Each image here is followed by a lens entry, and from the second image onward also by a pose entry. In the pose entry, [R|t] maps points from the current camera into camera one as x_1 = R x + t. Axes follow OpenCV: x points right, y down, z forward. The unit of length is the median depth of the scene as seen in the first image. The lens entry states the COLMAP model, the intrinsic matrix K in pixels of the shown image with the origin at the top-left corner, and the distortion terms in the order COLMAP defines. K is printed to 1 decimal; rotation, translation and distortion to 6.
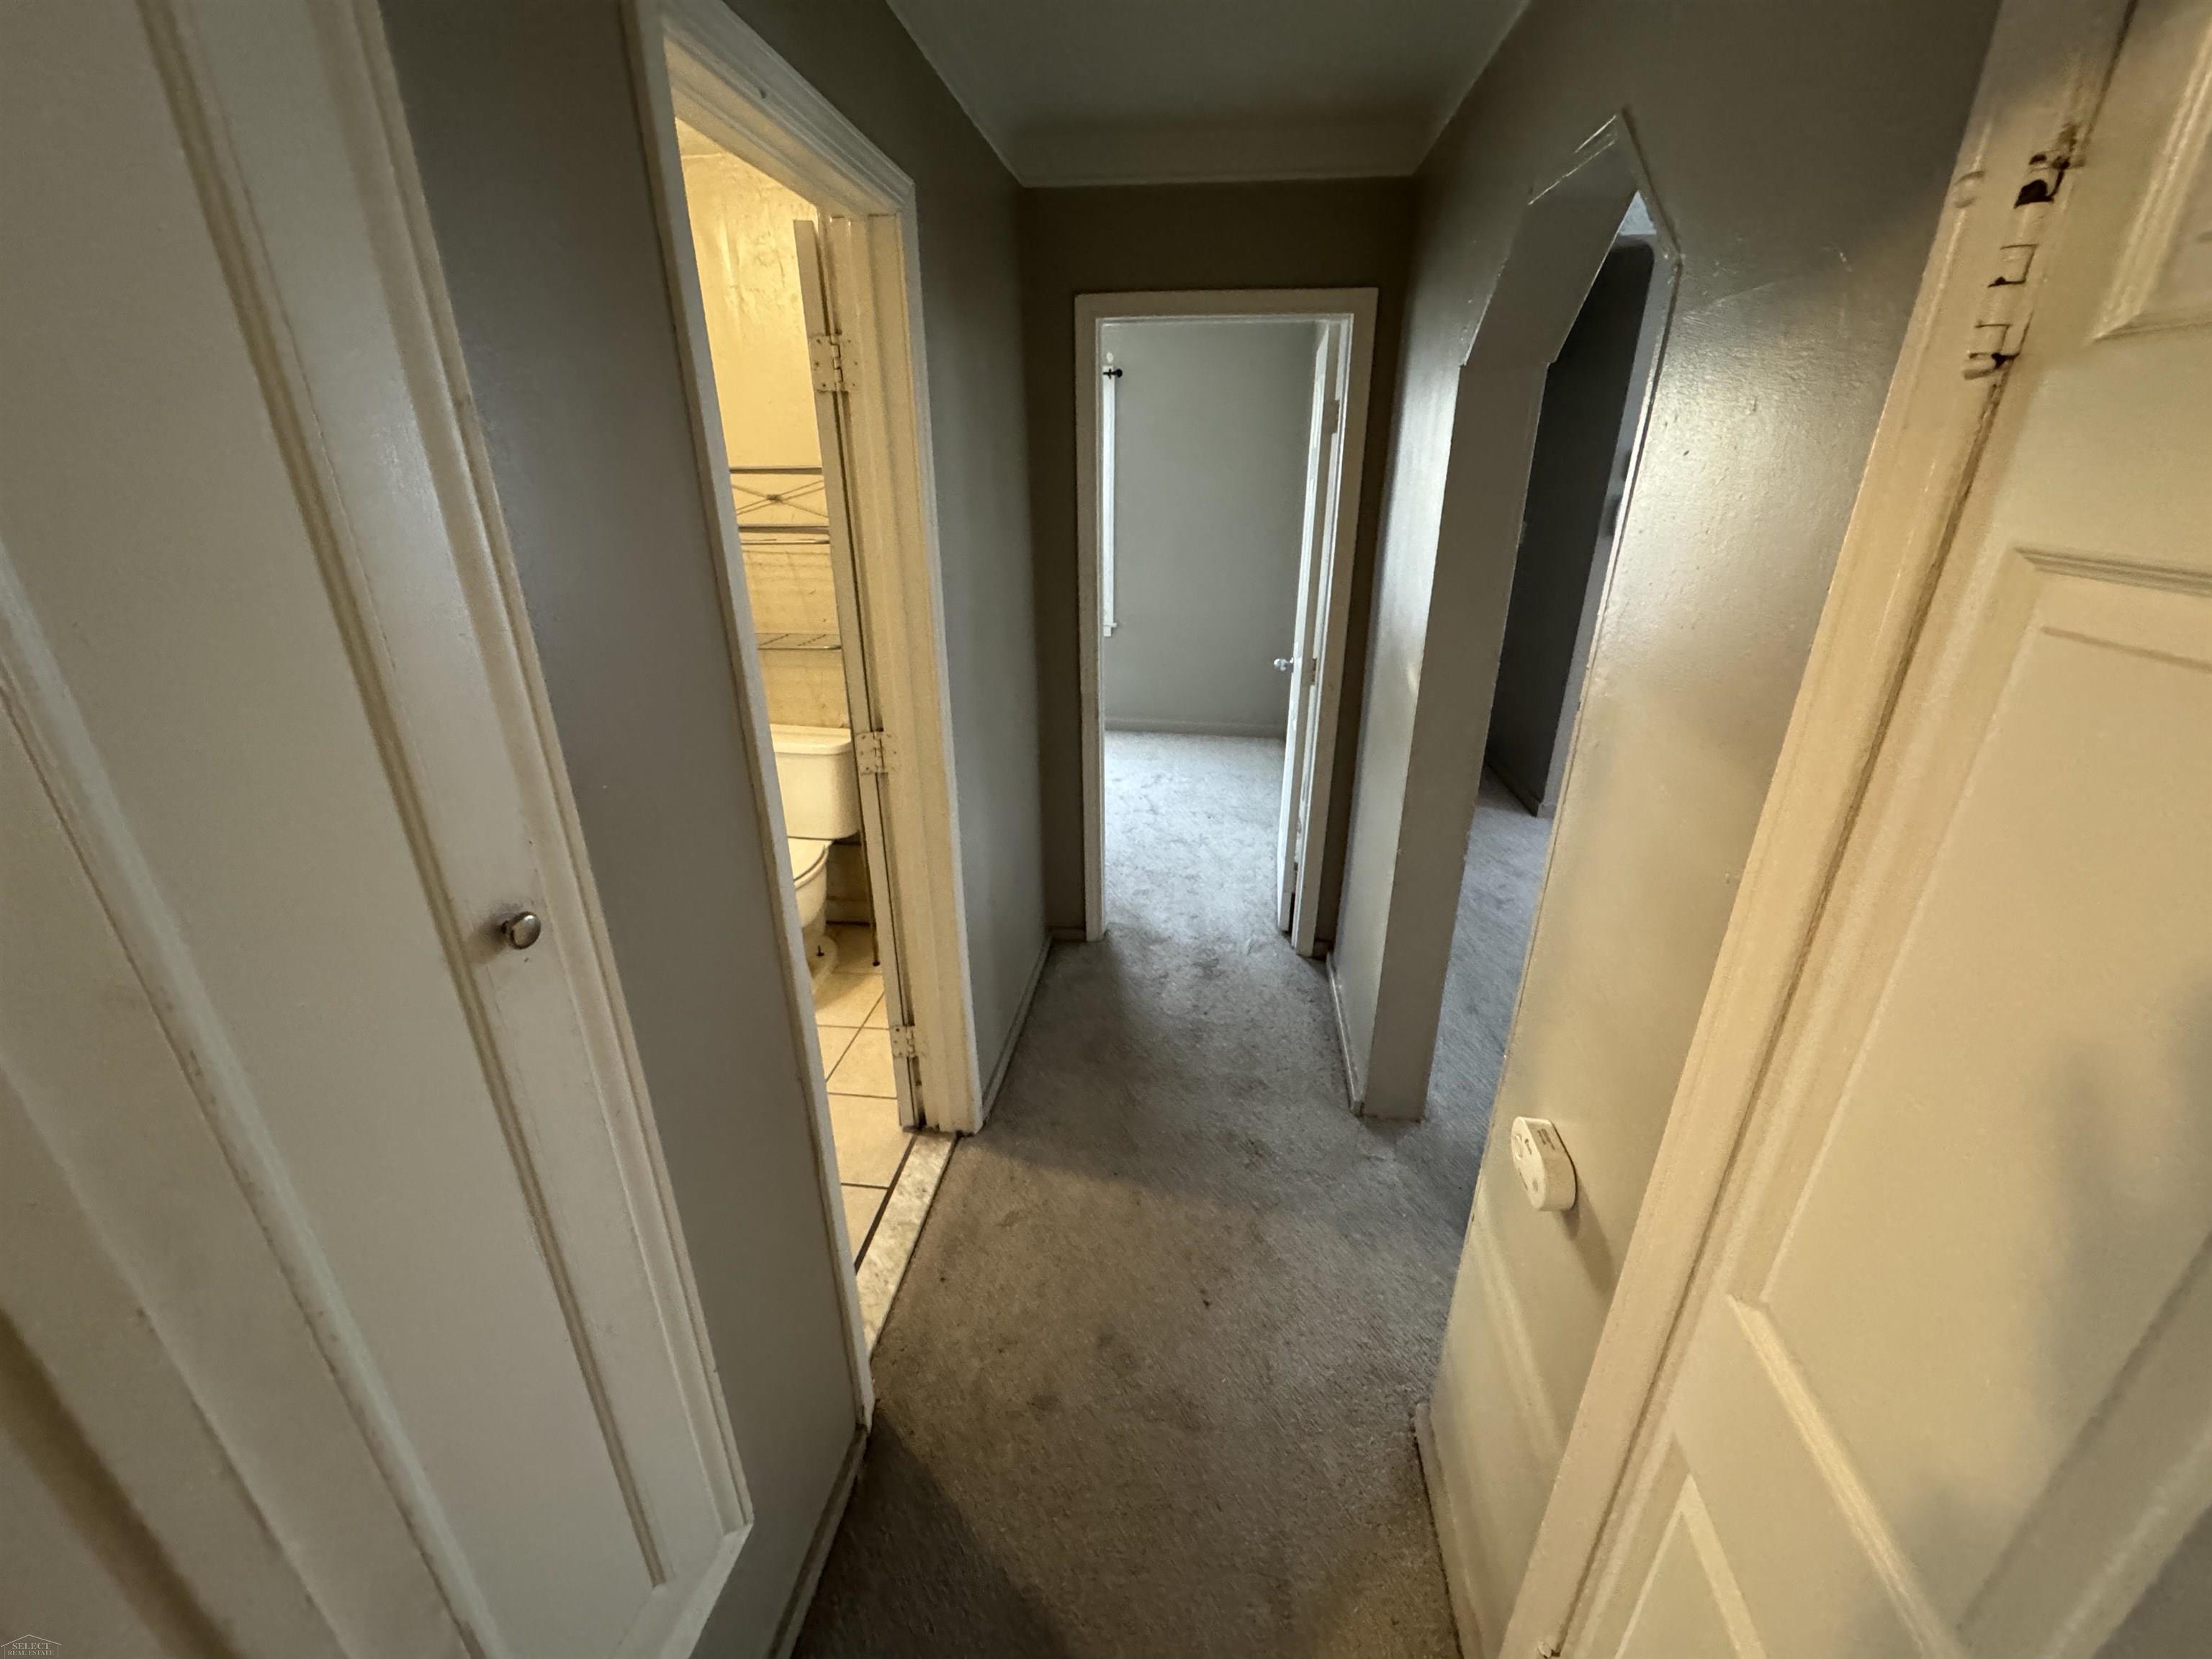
lens RADIAL K [[883.2, 0, 1104.4], [0, 883.2, 829.8], [0, 0, 1]] dist [0.000256, 0.000007]
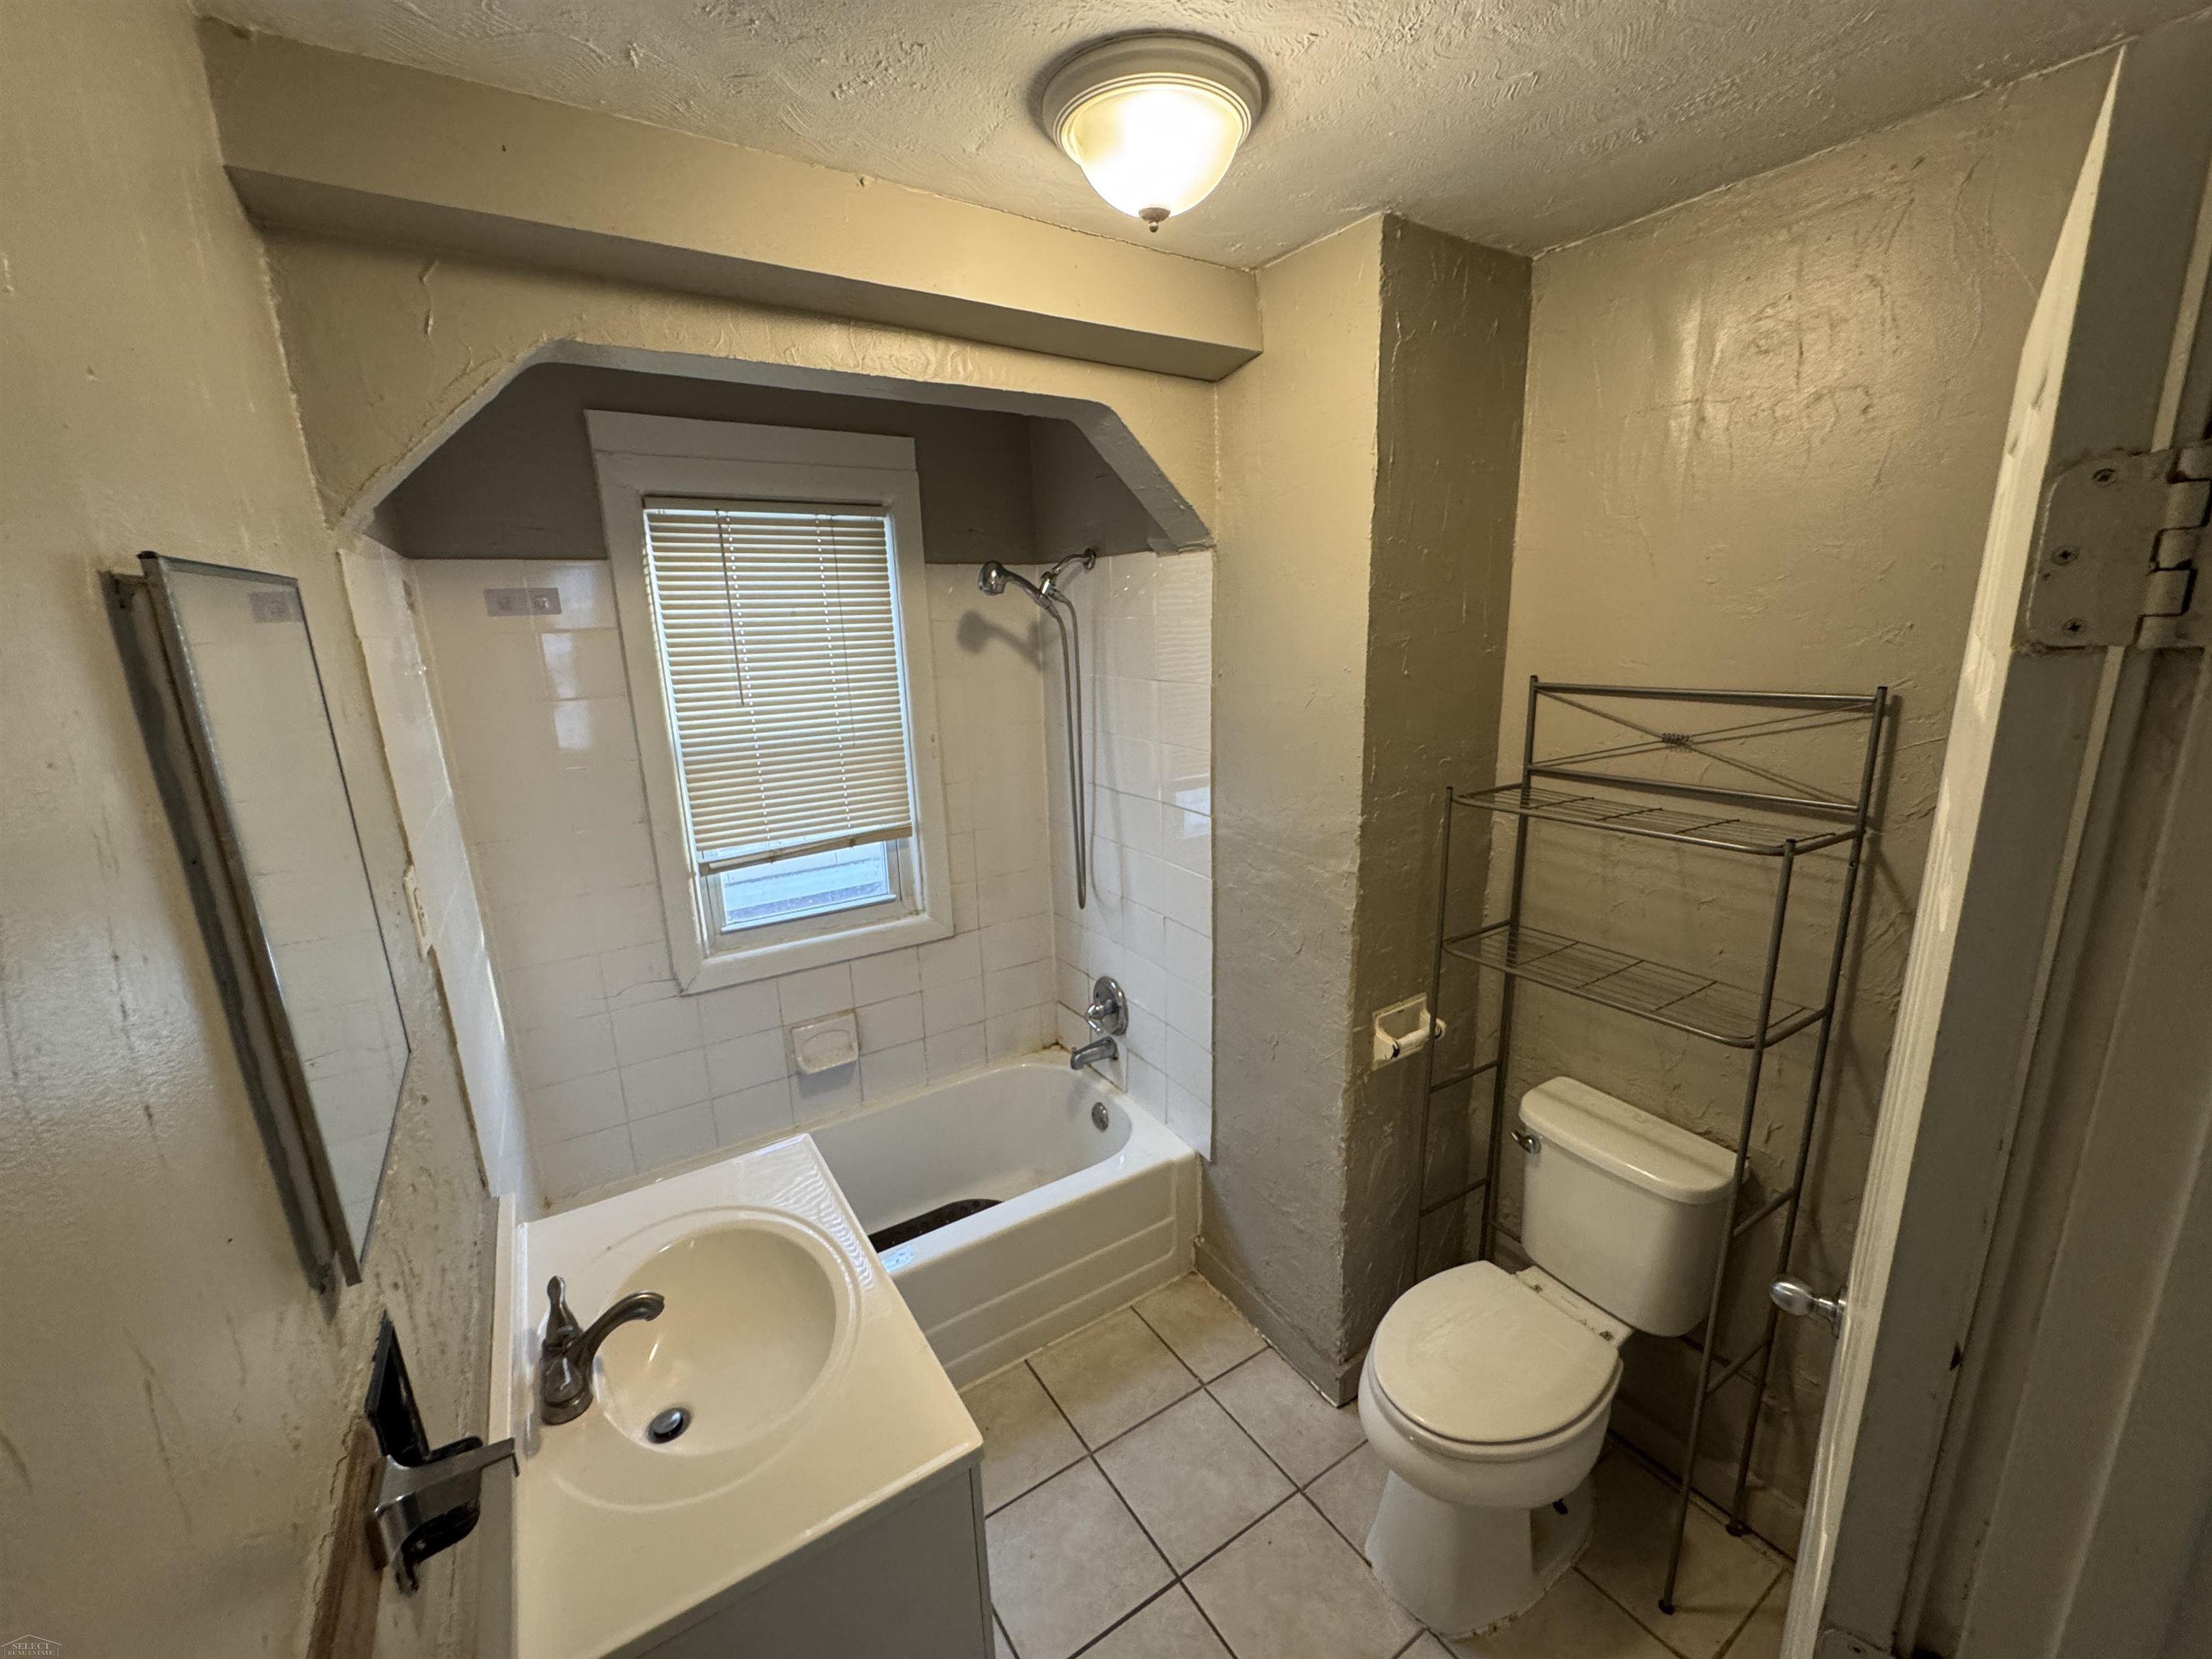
lens RADIAL K [[883.2, 0, 1104.7], [0, 883.2, 826.0], [0, 0, 1]] dist [0.000256, 0.000007]
pose [[0.645039, 0.161964, -0.746788, -0.181989], [-0.264046, 0.964324, -0.018926, -0.221170], [0.717080, 0.209395, 0.664793, 0.377201]]
